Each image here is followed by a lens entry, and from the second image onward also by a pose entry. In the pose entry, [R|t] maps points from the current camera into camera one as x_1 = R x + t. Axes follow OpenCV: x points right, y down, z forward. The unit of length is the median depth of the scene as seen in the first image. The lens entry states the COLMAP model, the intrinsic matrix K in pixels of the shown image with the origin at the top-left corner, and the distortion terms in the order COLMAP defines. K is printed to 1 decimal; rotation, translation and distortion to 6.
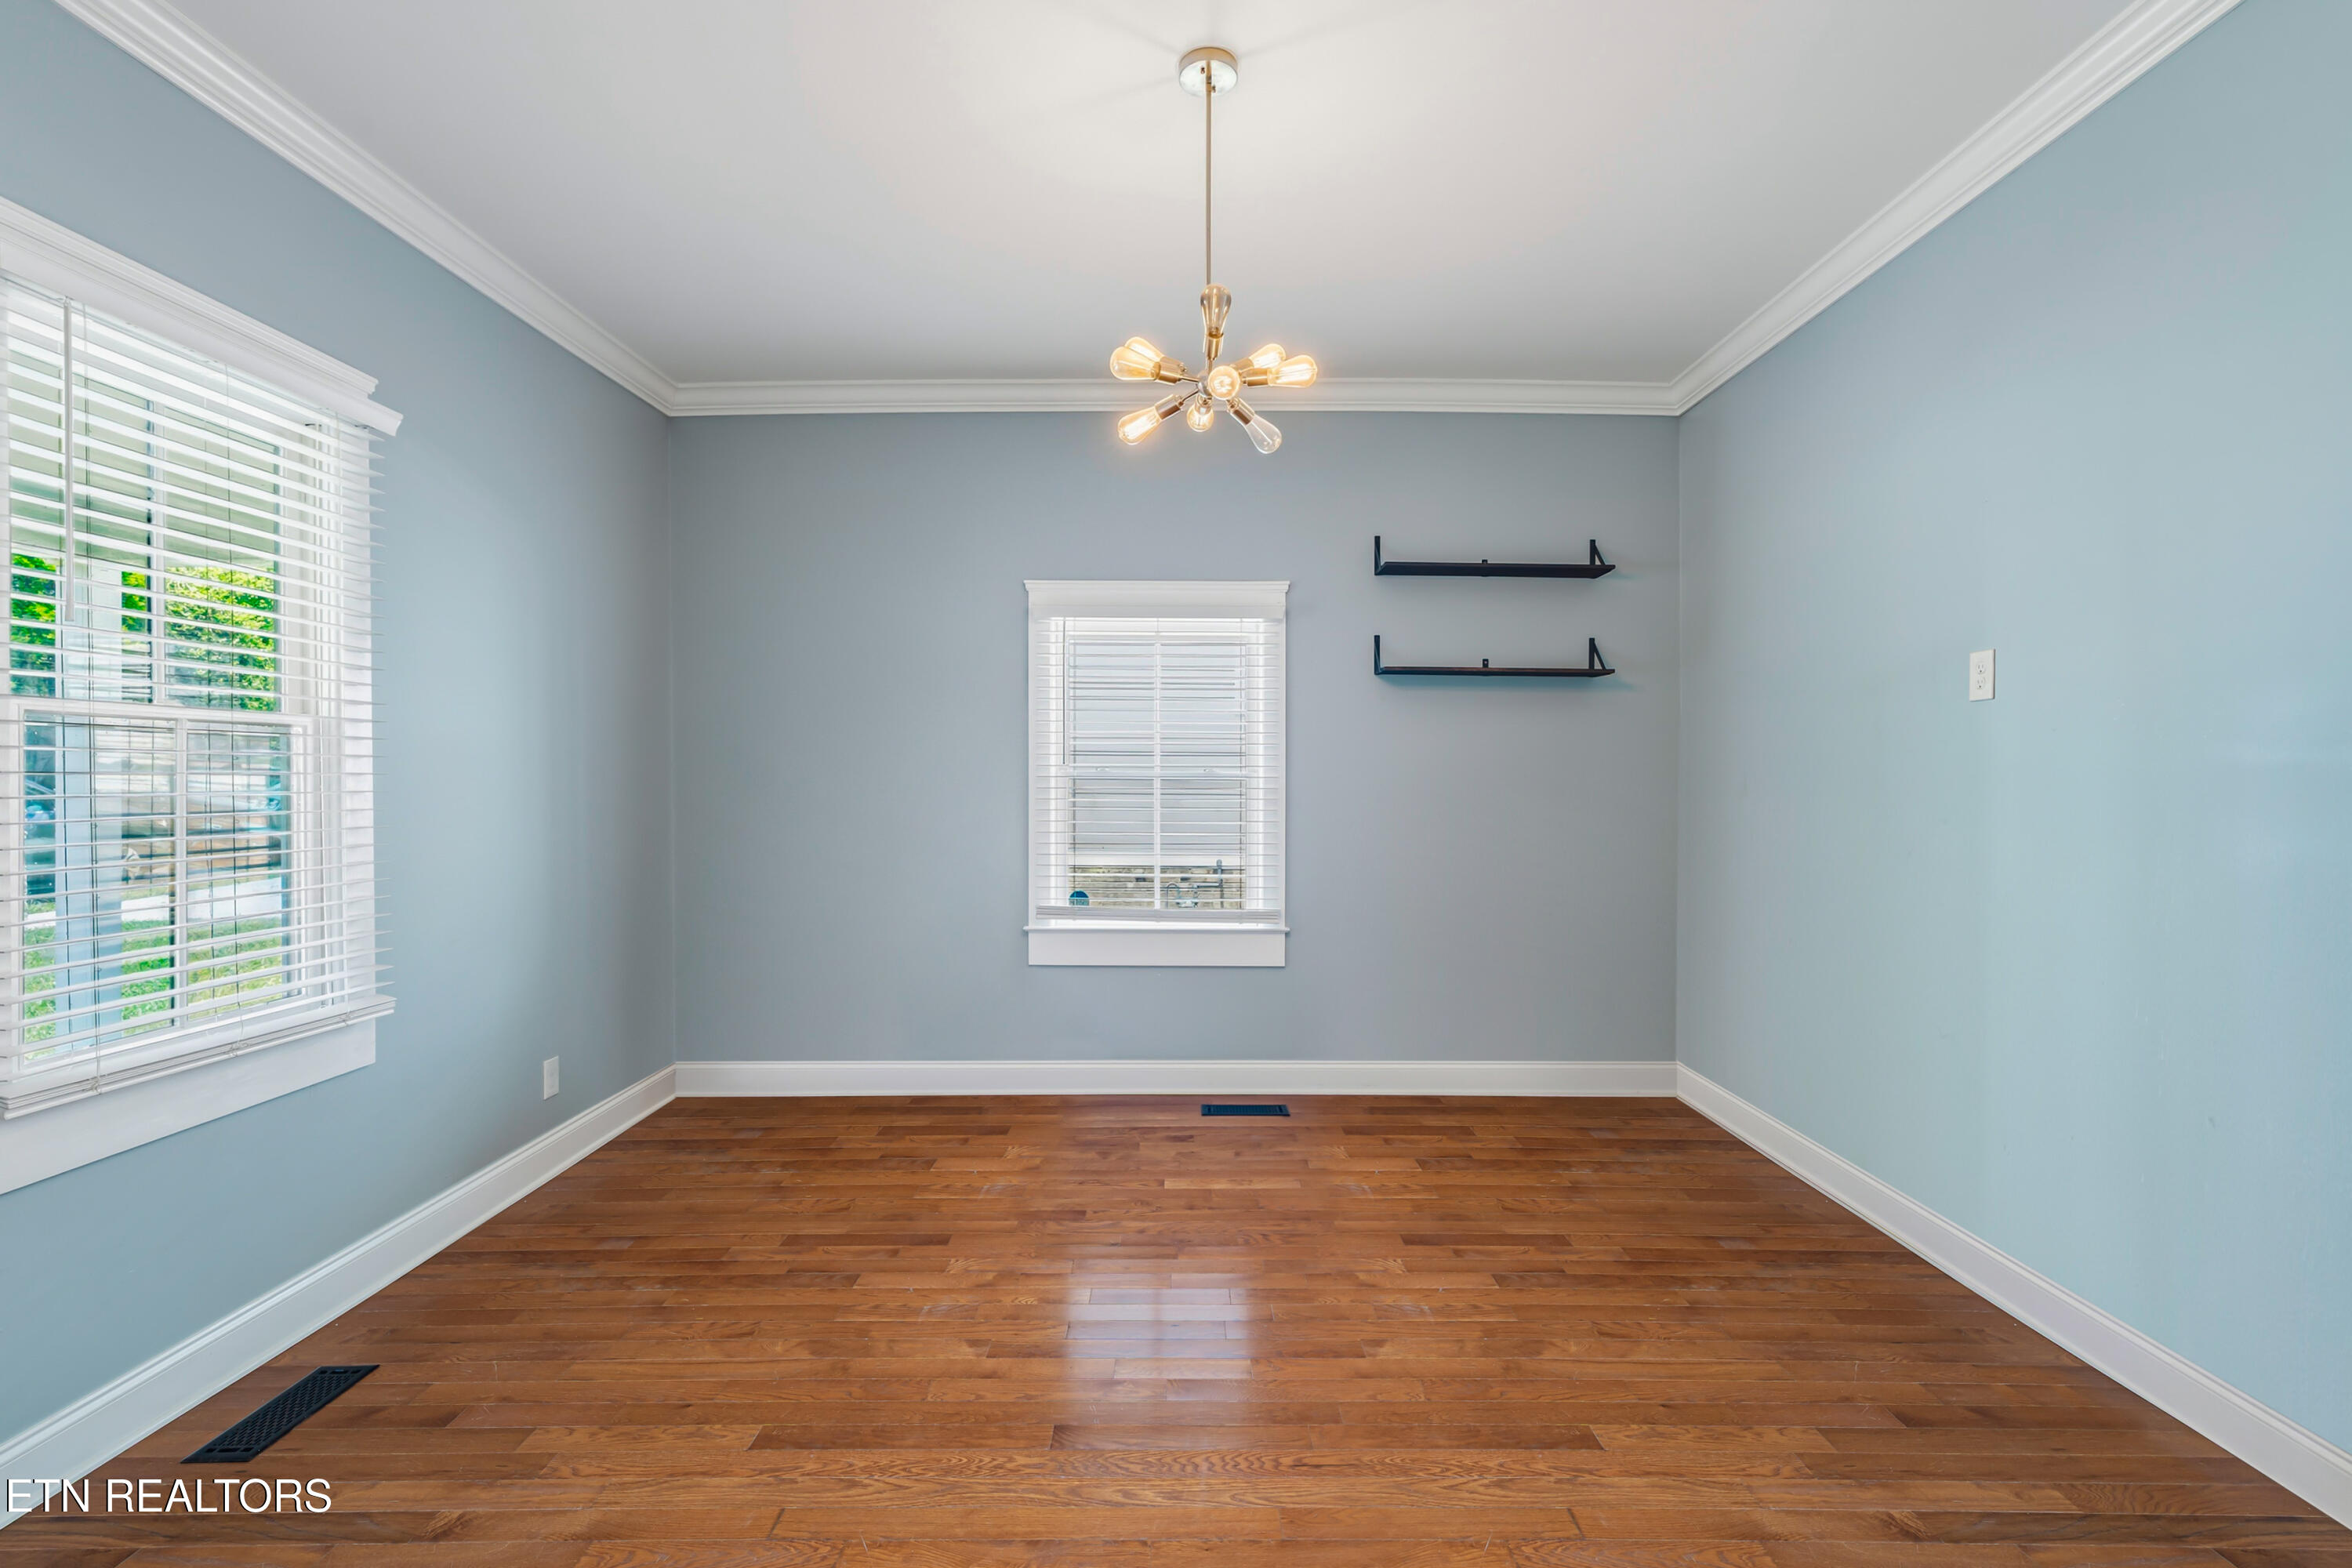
lens RADIAL K [[1058.4, 0, 1176.3], [0, 1058.4, 783.8], [0, 0, 1]] dist [-0.008536, 0.001228]
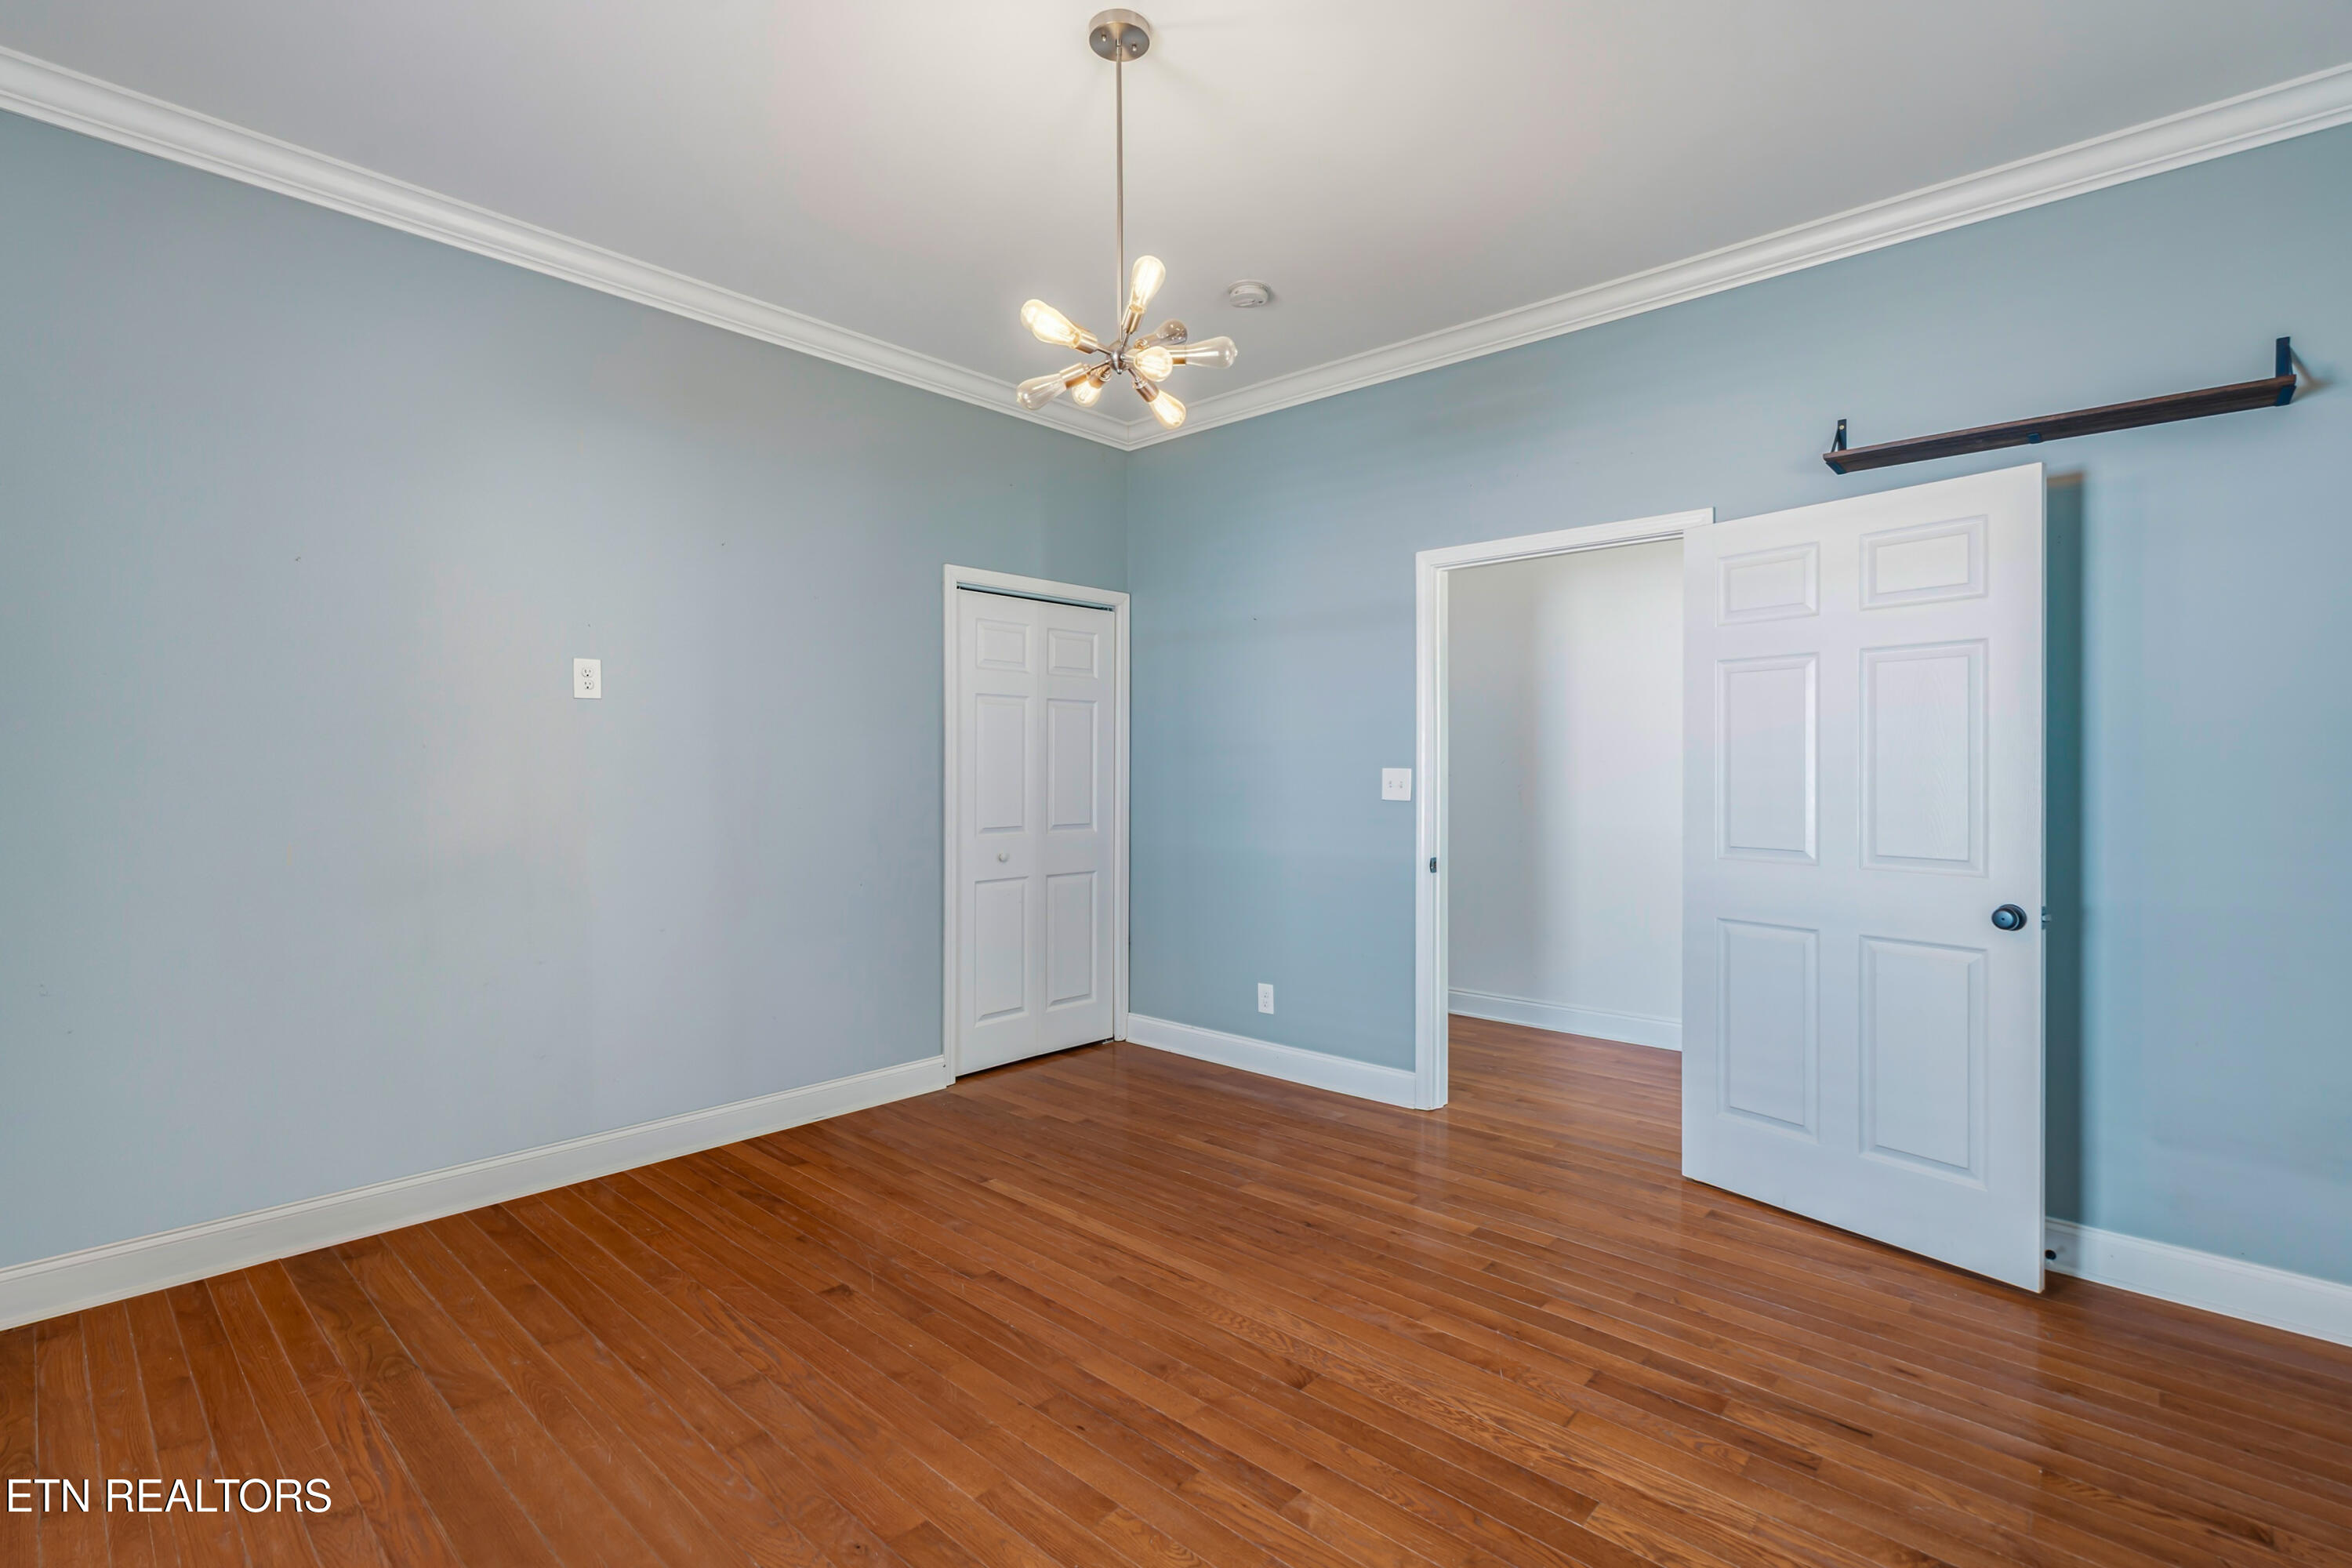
lens RADIAL K [[1058.4, 0, 1173.5], [0, 1058.4, 777.7], [0, 0, 1]] dist [-0.008536, 0.001228]
pose [[-0.742263, -0.004623, 0.670093, -0.749159], [-0.000928, 0.999982, 0.005871, 0.005249], [-0.670108, 0.003736, -0.742254, 1.943240]]
